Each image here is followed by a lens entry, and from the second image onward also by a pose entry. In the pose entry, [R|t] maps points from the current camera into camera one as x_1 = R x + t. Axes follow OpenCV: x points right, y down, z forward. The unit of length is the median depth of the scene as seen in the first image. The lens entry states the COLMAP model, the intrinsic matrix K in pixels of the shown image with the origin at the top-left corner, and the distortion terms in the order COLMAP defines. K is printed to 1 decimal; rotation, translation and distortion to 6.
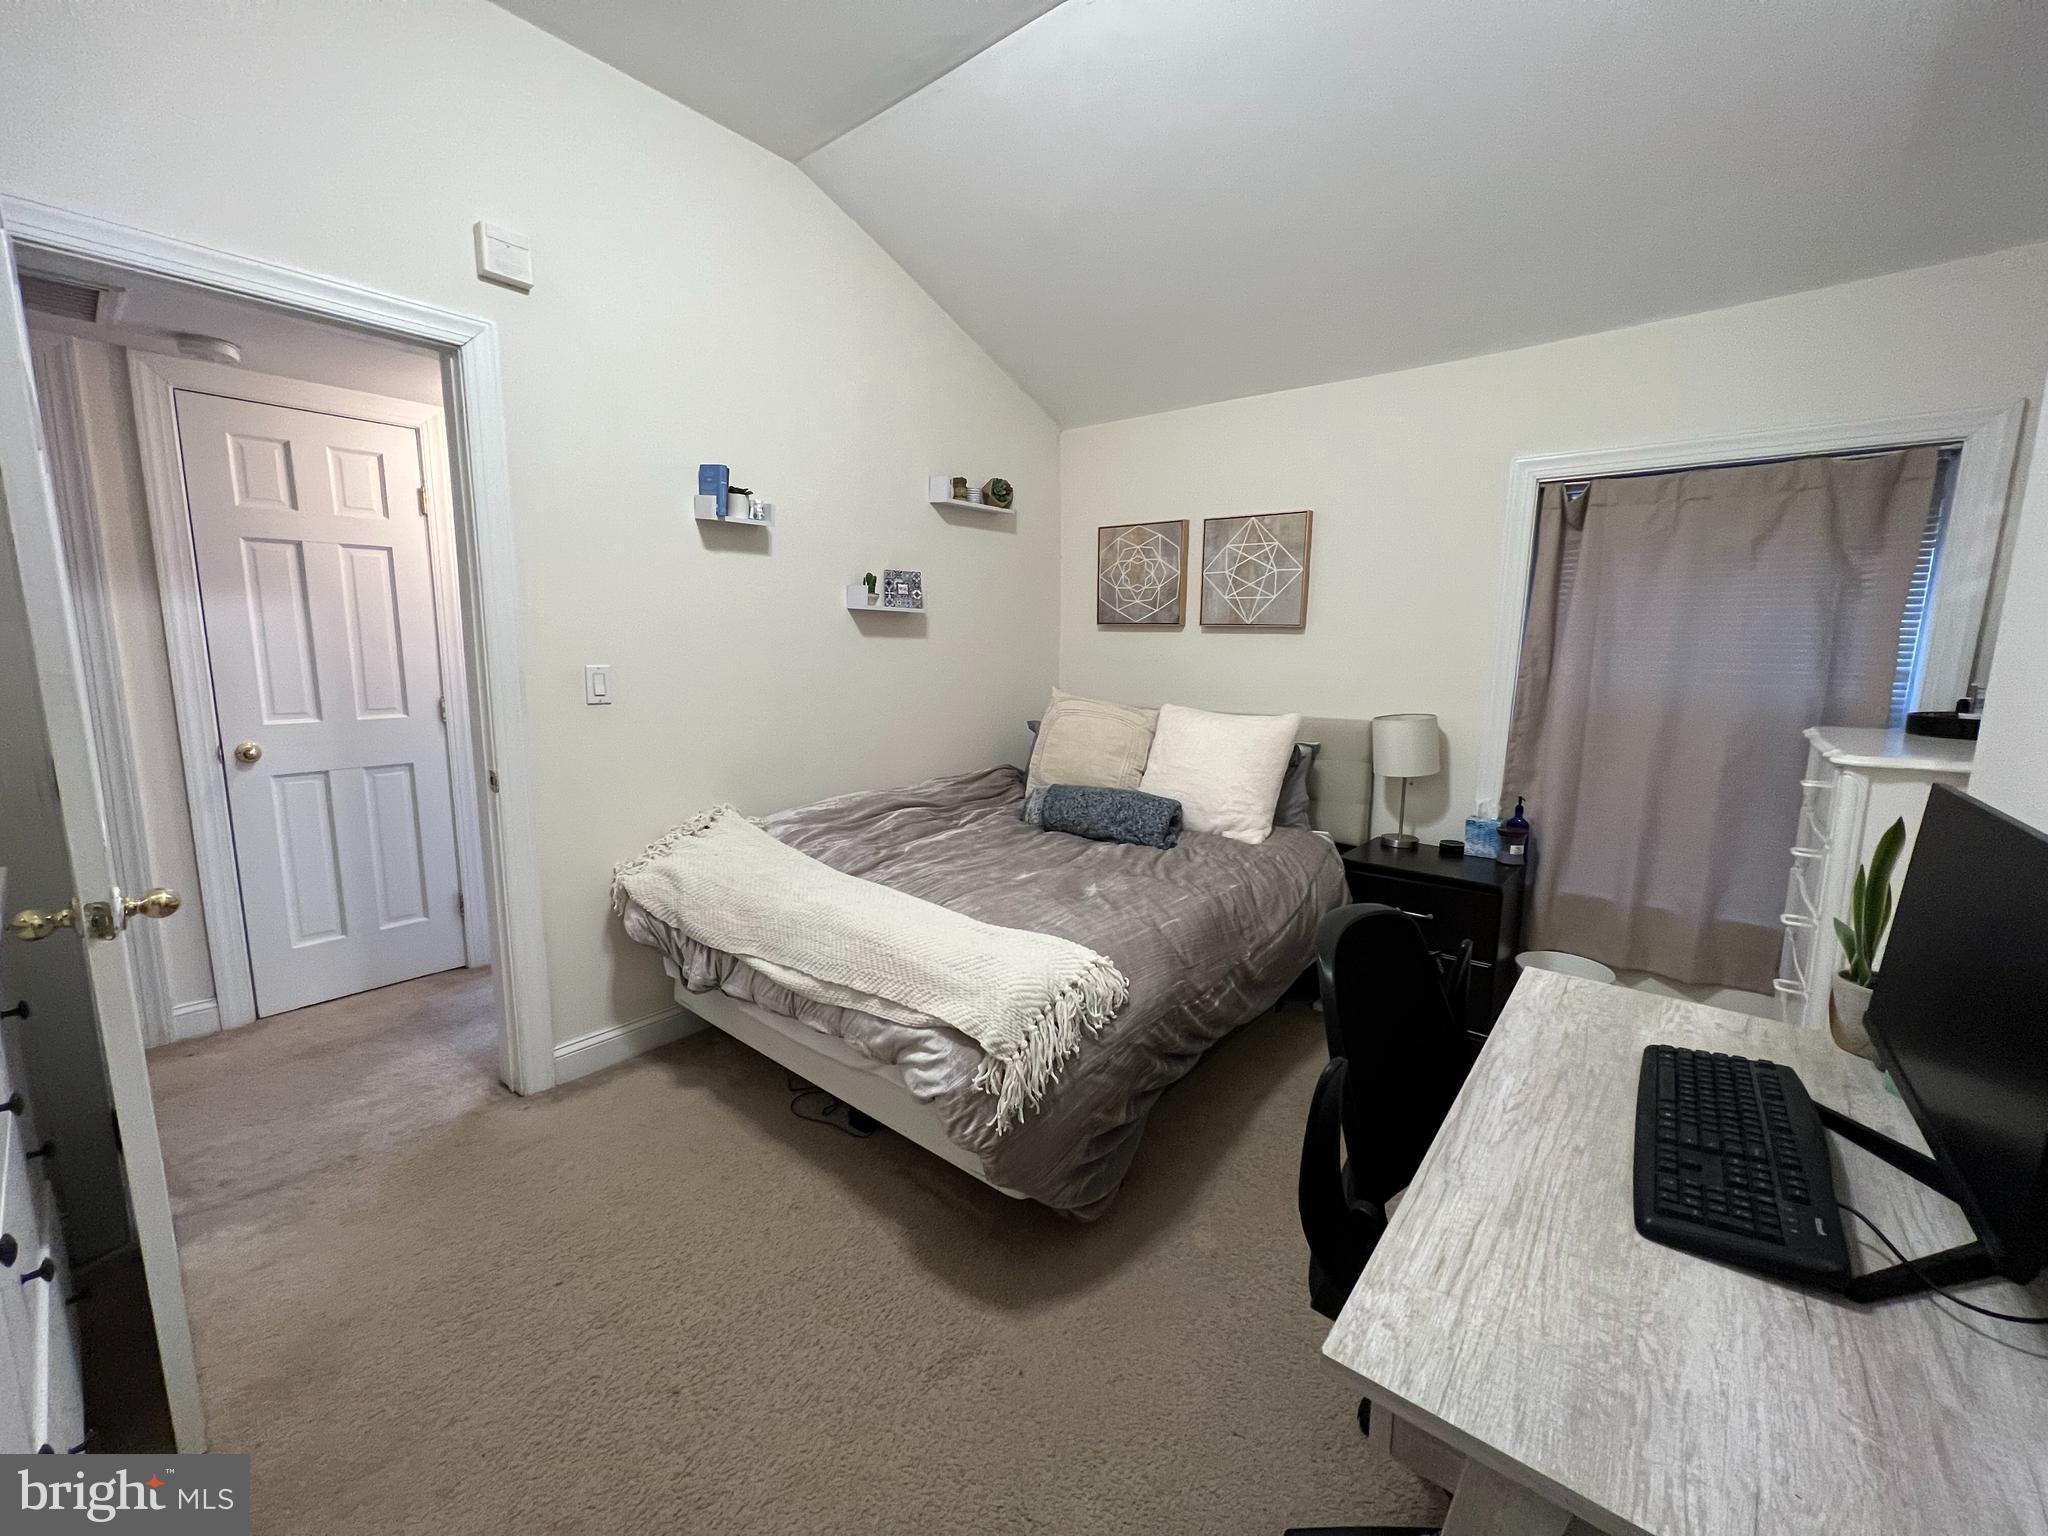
lens RADIAL K [[818.8, 0, 1013.6], [0, 818.8, 764.3], [0, 0, 1]] dist [0.001095, 0.000085]
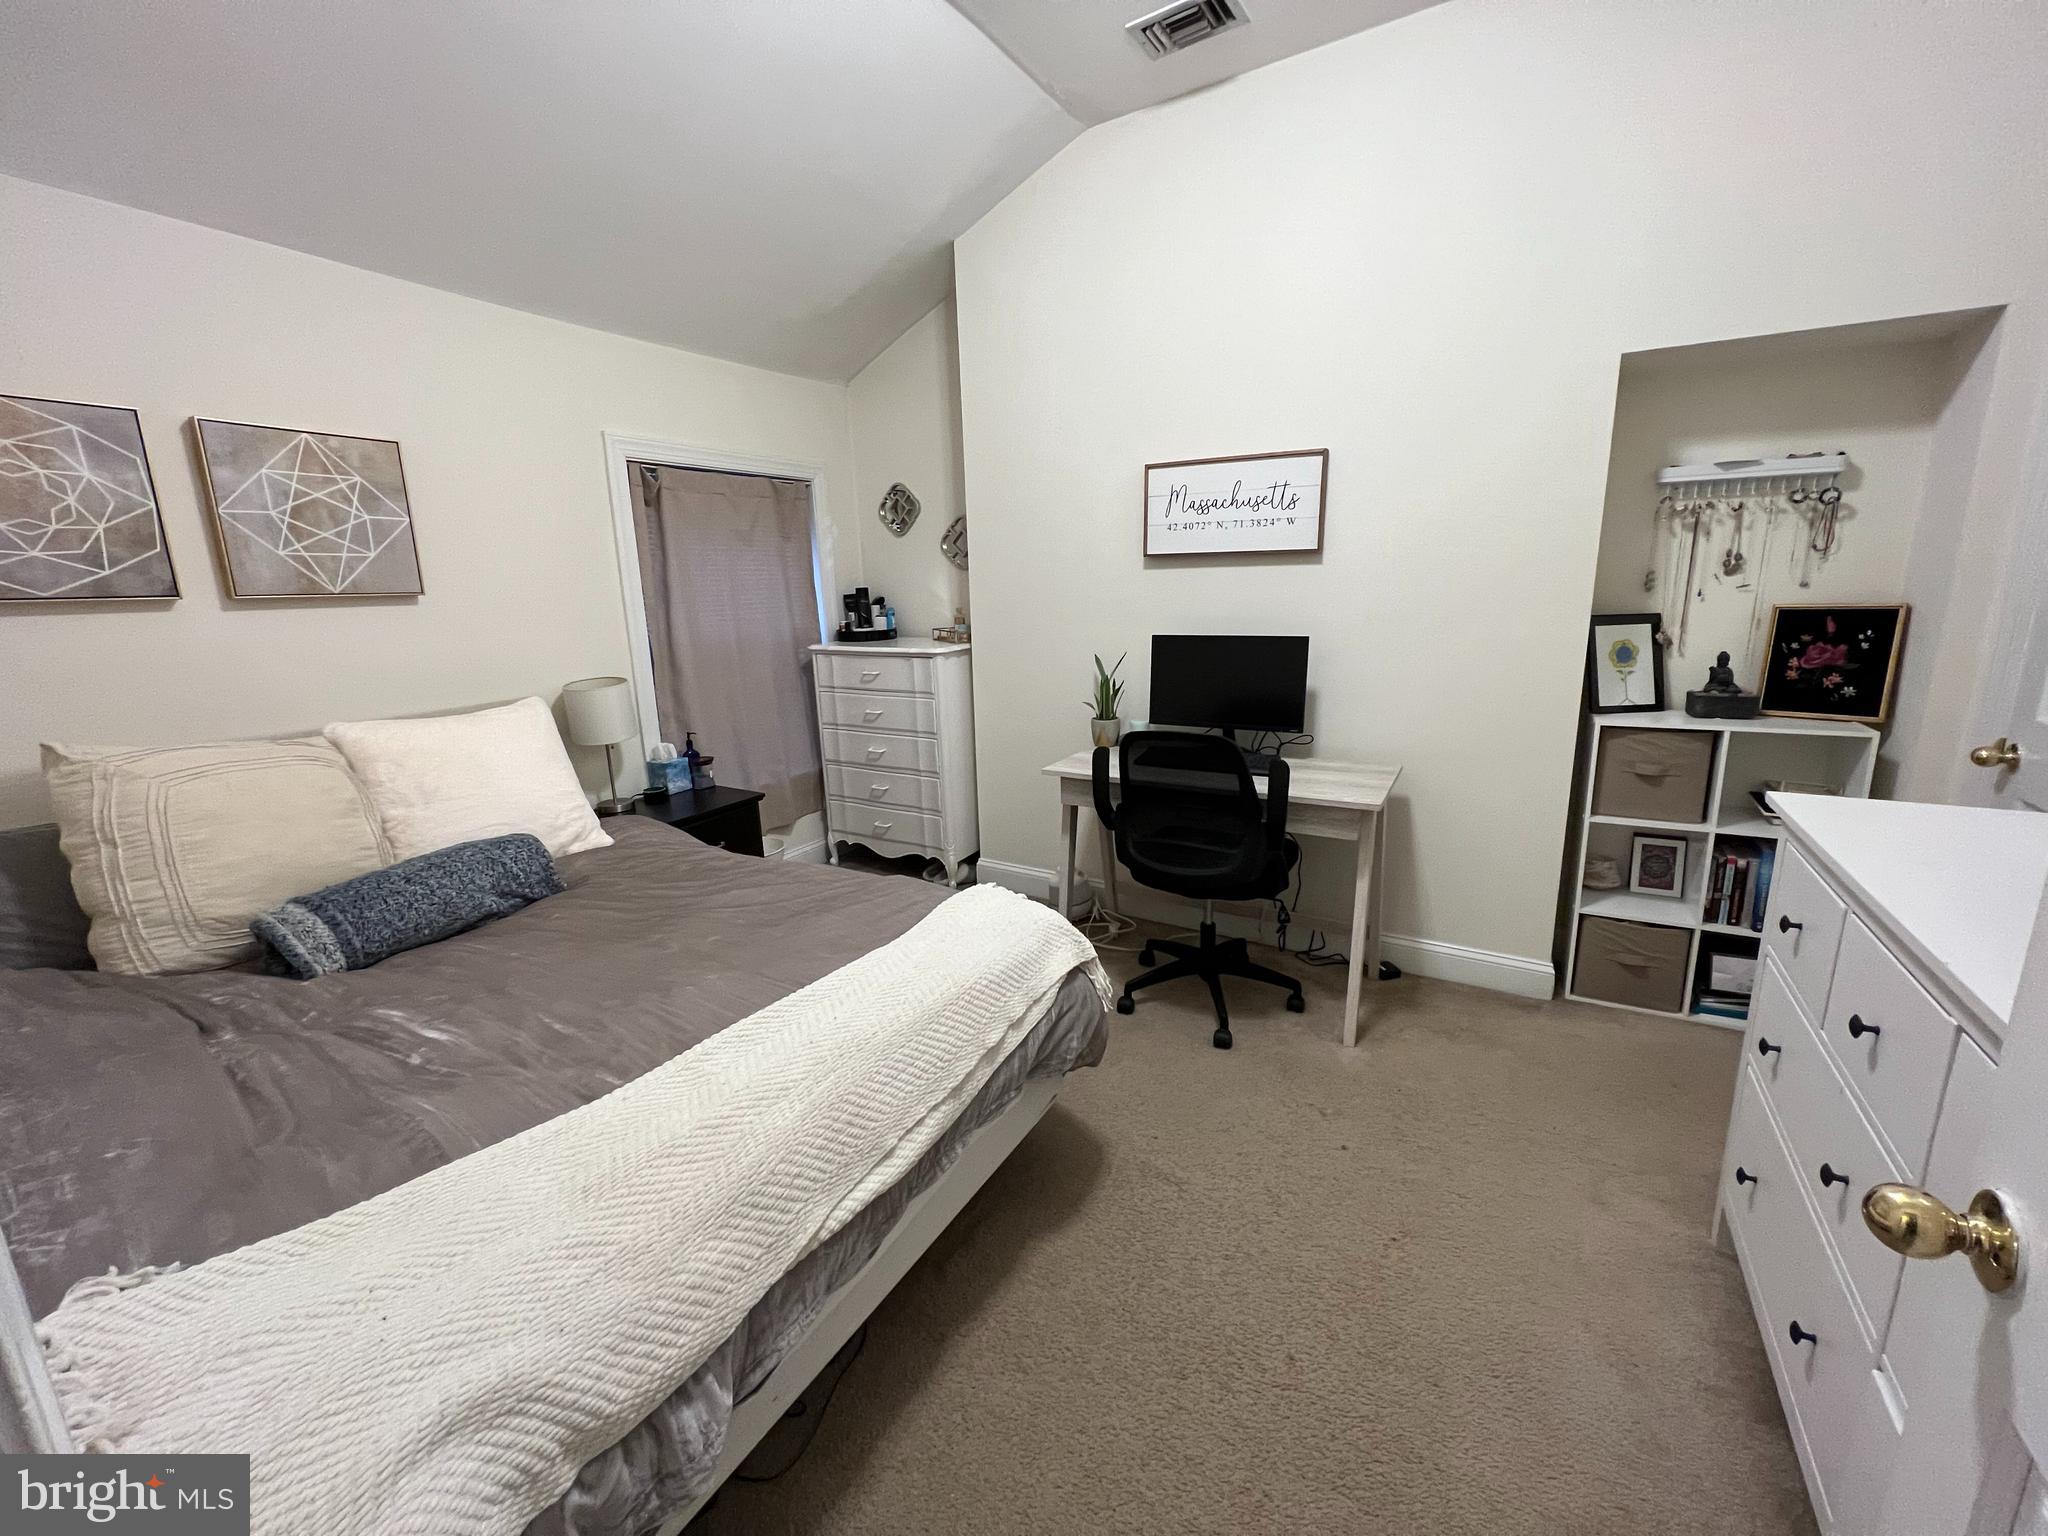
lens RADIAL K [[818.8, 0, 1020.2], [0, 818.8, 758.1], [0, 0, 1]] dist [0.001095, 0.000085]
pose [[-0.146265, -0.217021, 0.965147, -0.492372], [0.177842, 0.953975, 0.241460, -0.102336], [-0.973128, 0.206961, -0.100937, 0.535427]]
